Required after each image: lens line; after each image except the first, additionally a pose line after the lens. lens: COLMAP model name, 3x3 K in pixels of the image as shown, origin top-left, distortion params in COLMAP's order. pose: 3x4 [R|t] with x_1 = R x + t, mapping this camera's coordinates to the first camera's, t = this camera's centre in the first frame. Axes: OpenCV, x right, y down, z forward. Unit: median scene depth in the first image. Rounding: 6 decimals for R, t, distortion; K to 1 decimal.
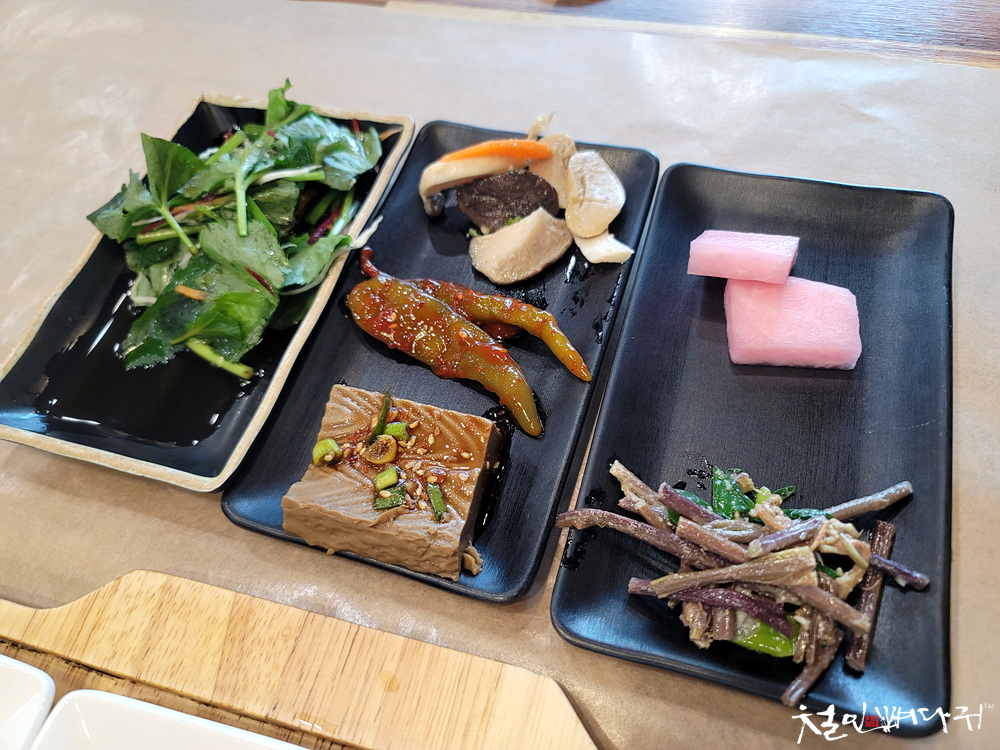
lens RADIAL K [[760.3, 0, 500.0], [0, 760.3, 375.0], [0, 0, 1]] dist [-0.007939, -0.002383]
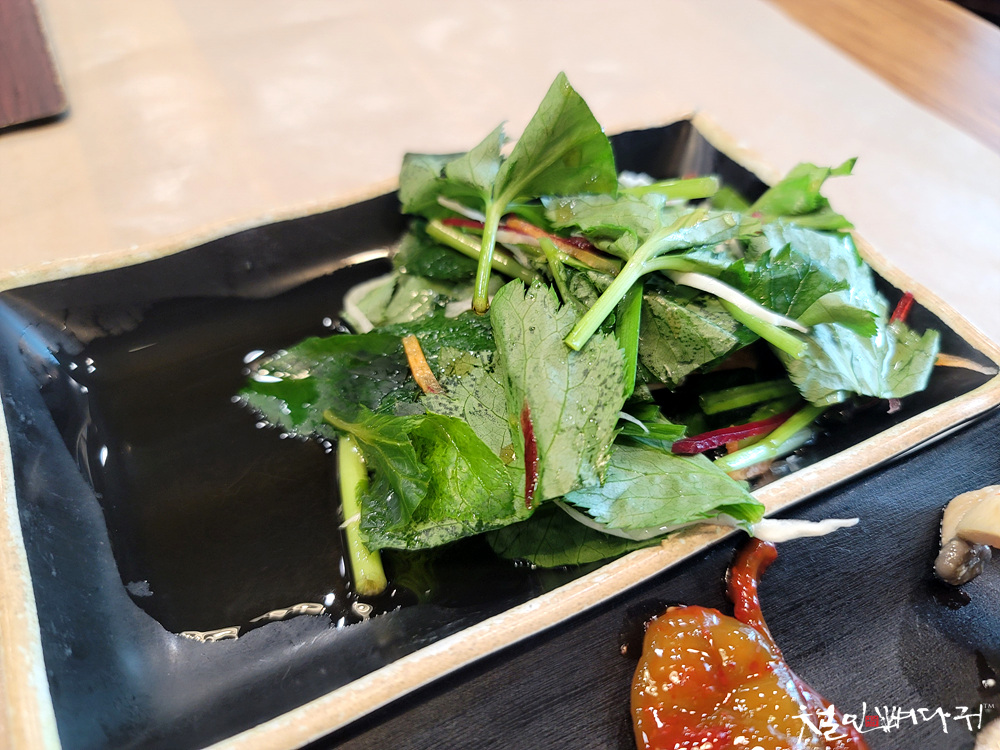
lens RADIAL K [[800.1, 0, 500.0], [0, 800.1, 375.0], [0, 0, 1]] dist [-0.086382, 0.001734]
pose [[0.693476, 0.620469, -0.366208, -0.178968], [-0.670789, 0.741518, -0.013893, -0.130871], [0.262930, 0.255283, 0.930429, 0.537669]]
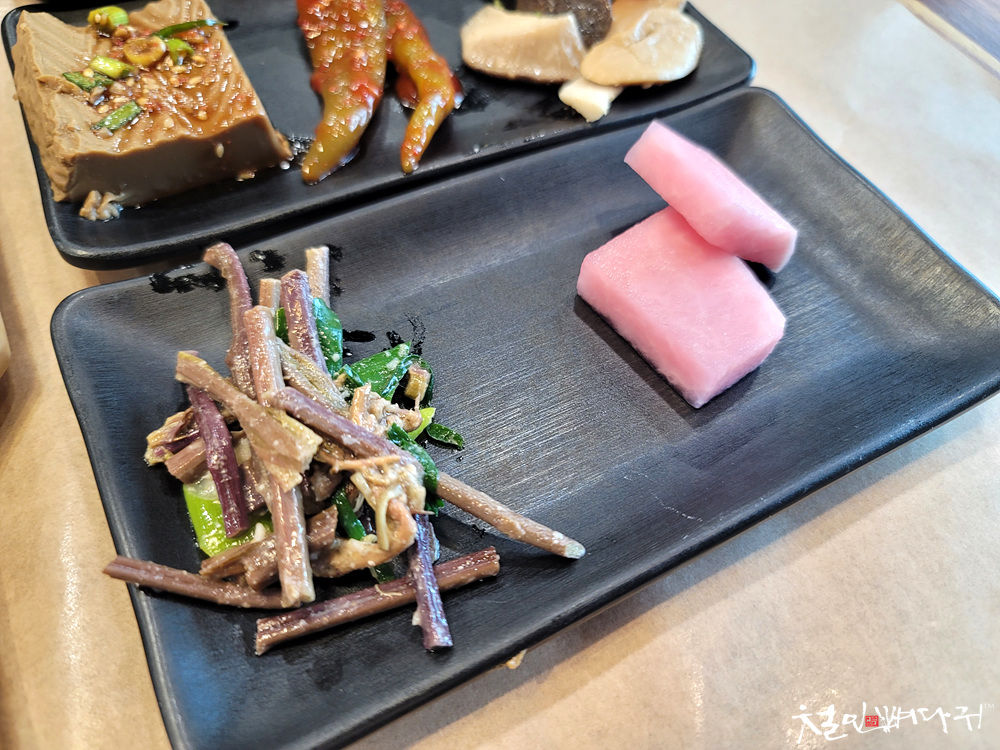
lens RADIAL K [[760.3, 0, 500.0], [0, 760.3, 375.0], [0, 0, 1]] dist [-0.007939, -0.002383]
pose [[0.697875, 0.667385, -0.259938, 0.435841], [-0.671218, 0.736051, 0.087727, 0.023473], [0.249875, 0.113252, 0.961632, 0.297327]]
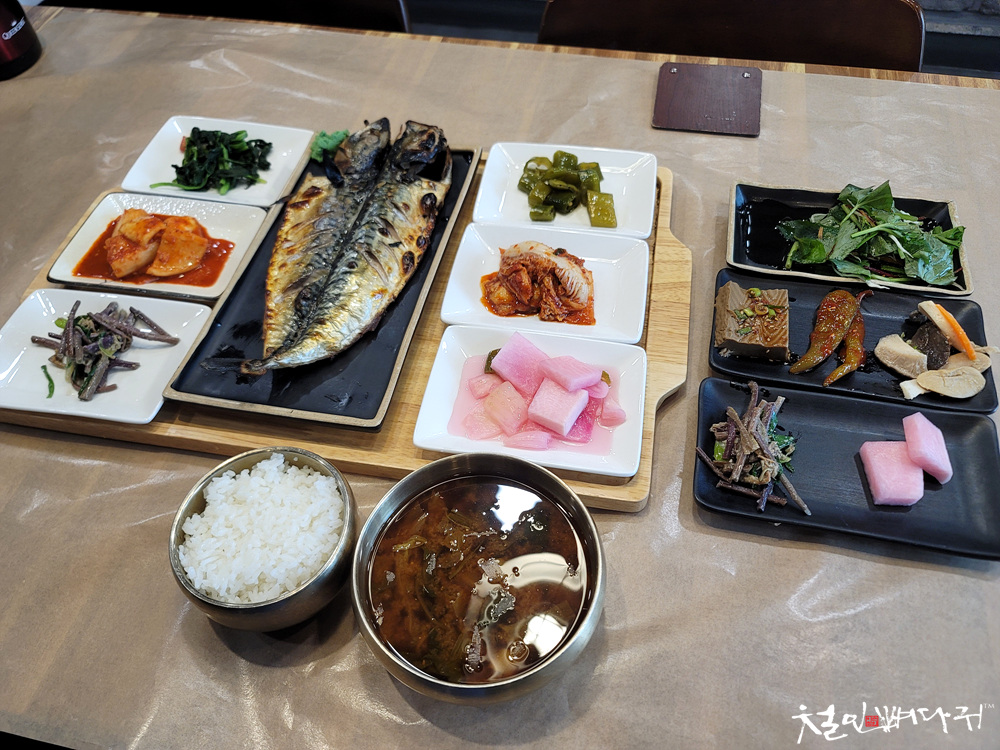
lens RADIAL K [[727.7, 0, 499.2], [0, 727.7, 387.8], [0, 0, 1]] dist [0.001821, 0.005763]
pose [[0.085852, 0.860480, -0.502198, 0.916955], [-0.820723, 0.346848, 0.453993, -0.144897], [0.564839, 0.373189, 0.735994, -0.854422]]
